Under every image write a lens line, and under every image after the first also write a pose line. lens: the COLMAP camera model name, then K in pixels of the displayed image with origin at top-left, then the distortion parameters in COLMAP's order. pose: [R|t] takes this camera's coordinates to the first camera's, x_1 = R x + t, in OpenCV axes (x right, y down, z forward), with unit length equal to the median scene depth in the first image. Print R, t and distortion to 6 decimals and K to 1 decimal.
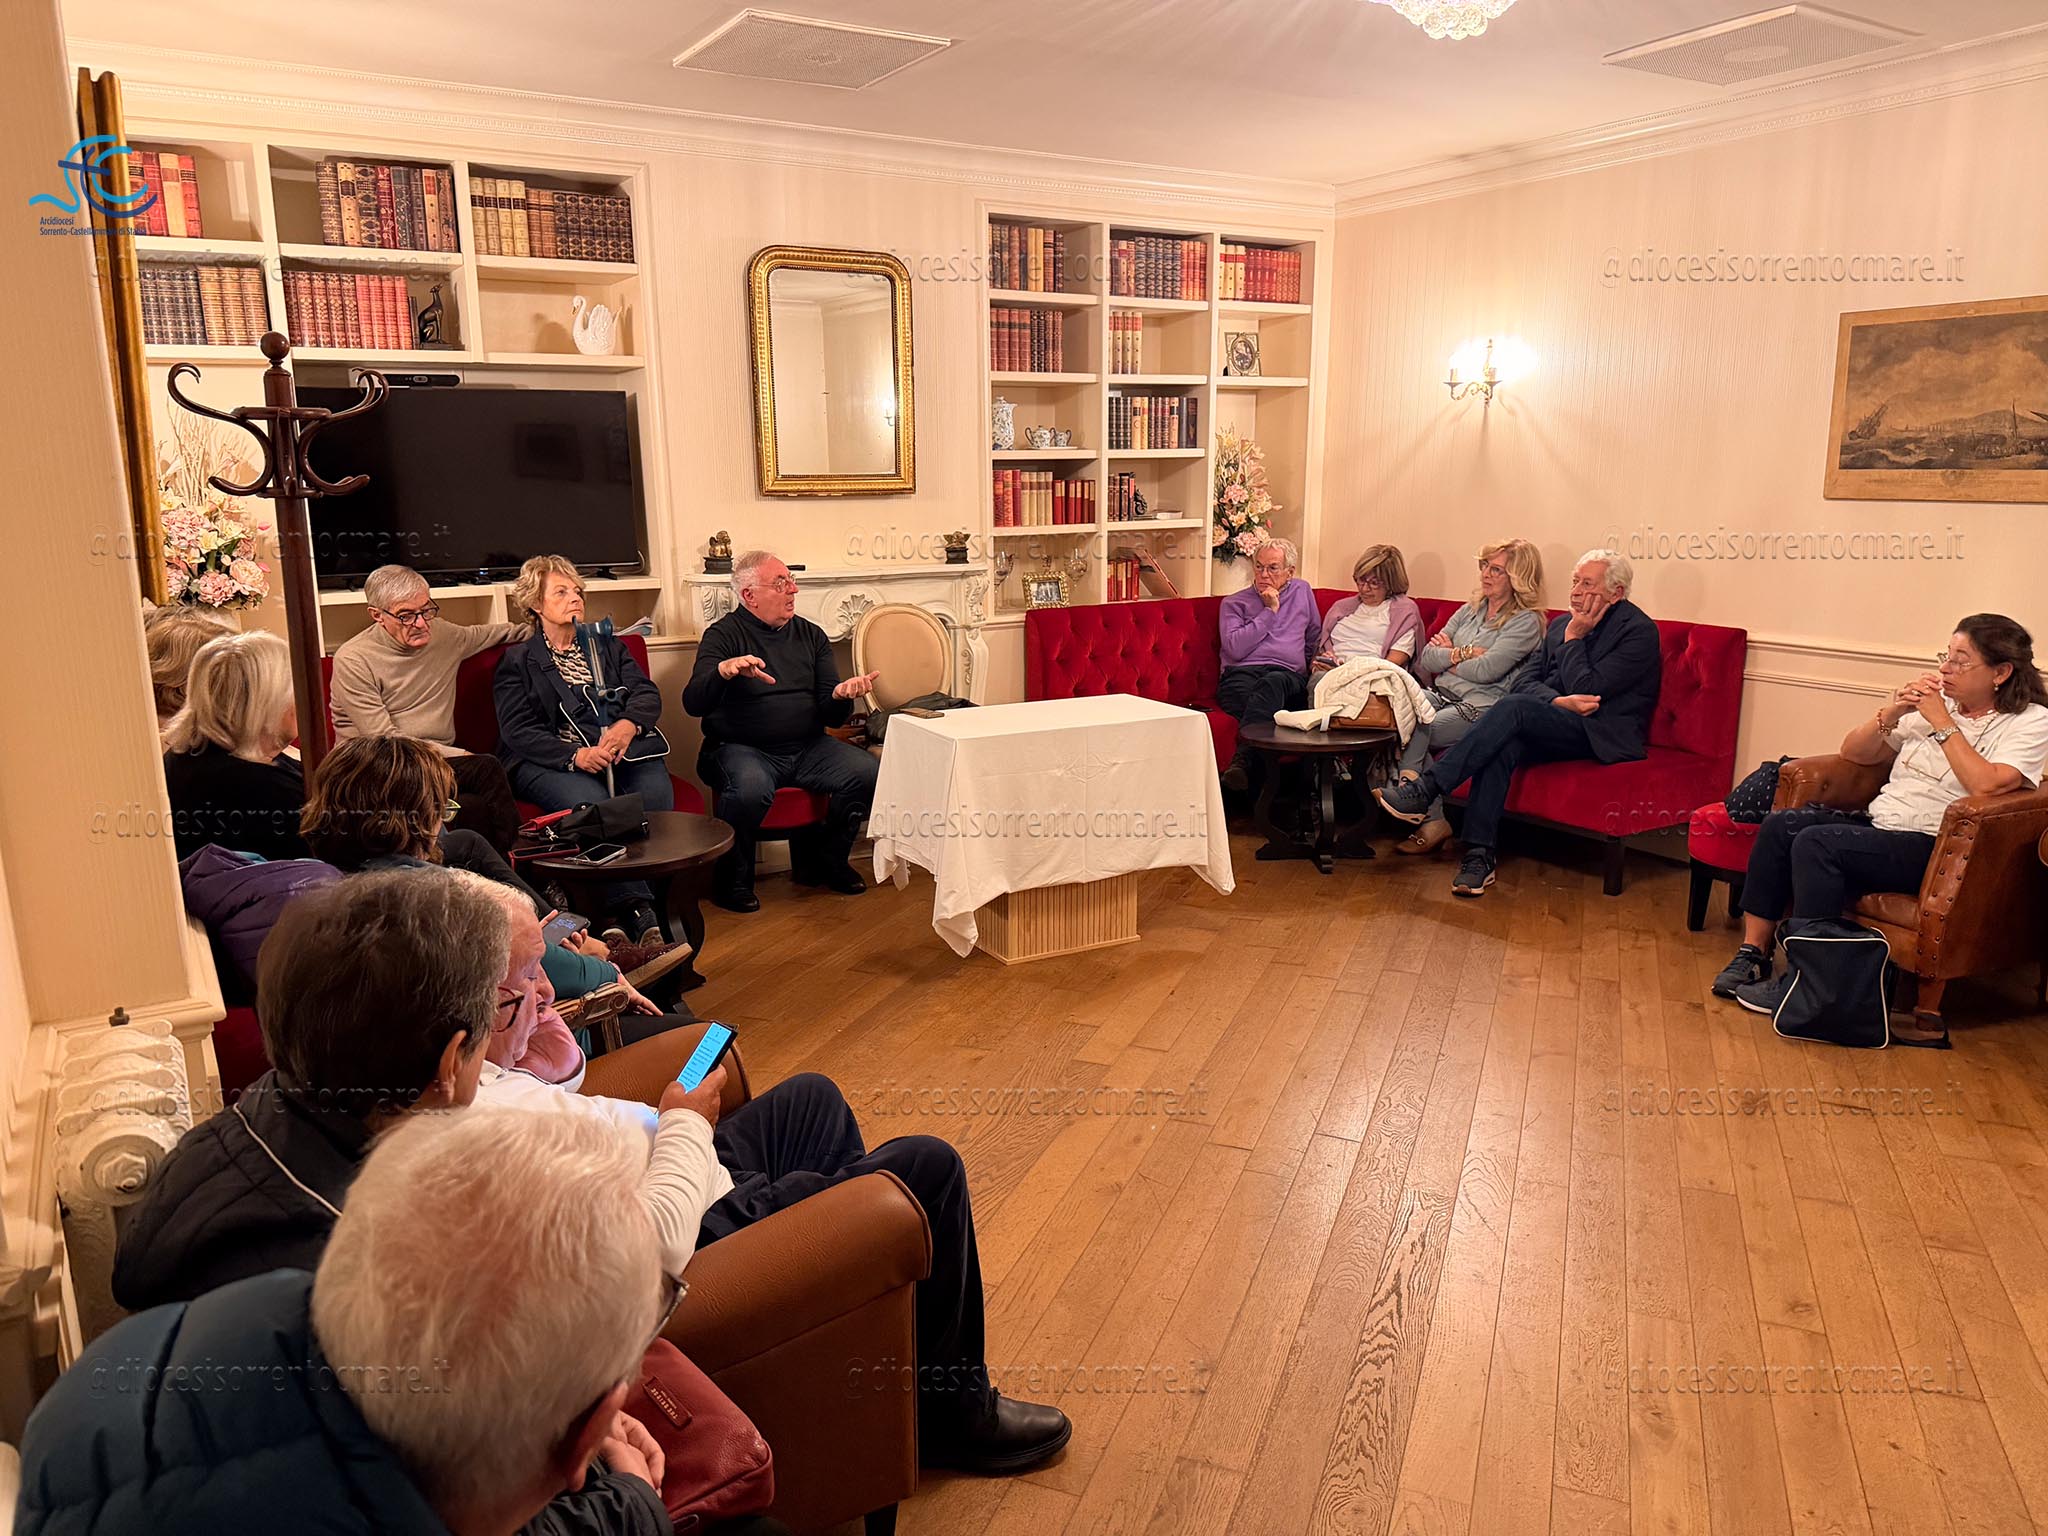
lens RADIAL K [[1413.2, 0, 1024.0], [0, 1413.2, 768.0], [0, 0, 1]] dist [0.093411, -0.129461]
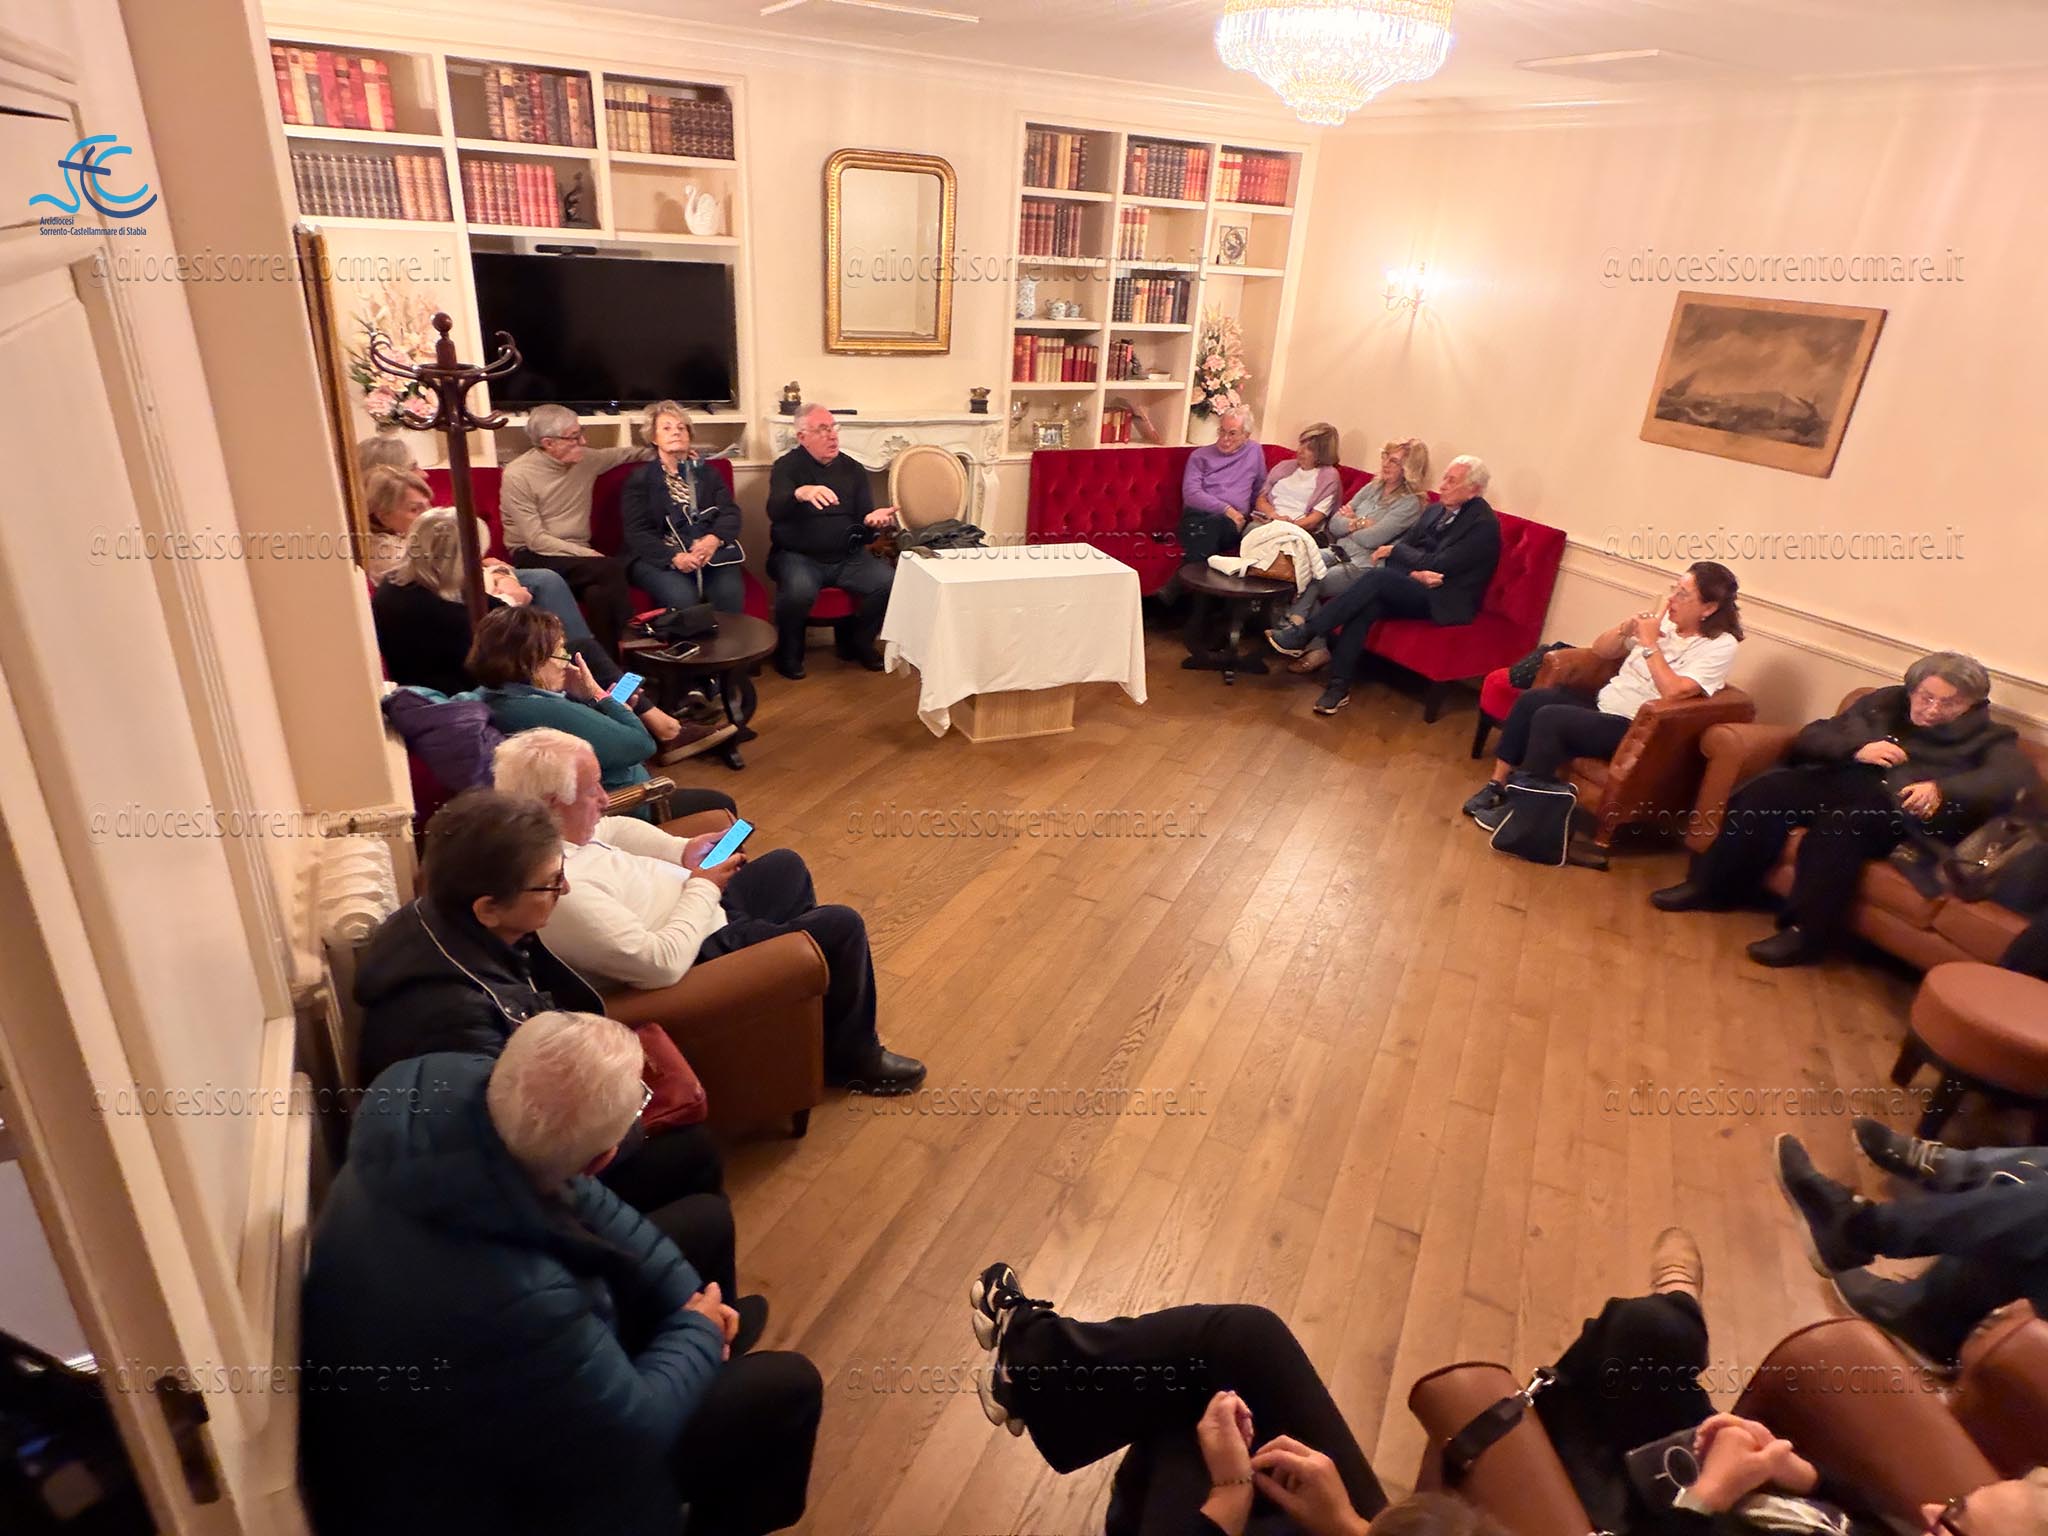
lens RADIAL K [[1133.1, 0, 1024.0], [0, 1133.1, 768.0], [0, 0, 1]] dist [0.005877, 0.001429]
pose [[0.995175, 0.095605, -0.022053, 0.058140], [-0.088498, 0.971707, 0.218985, -0.075895], [0.042365, -0.215976, 0.975479, -0.084508]]
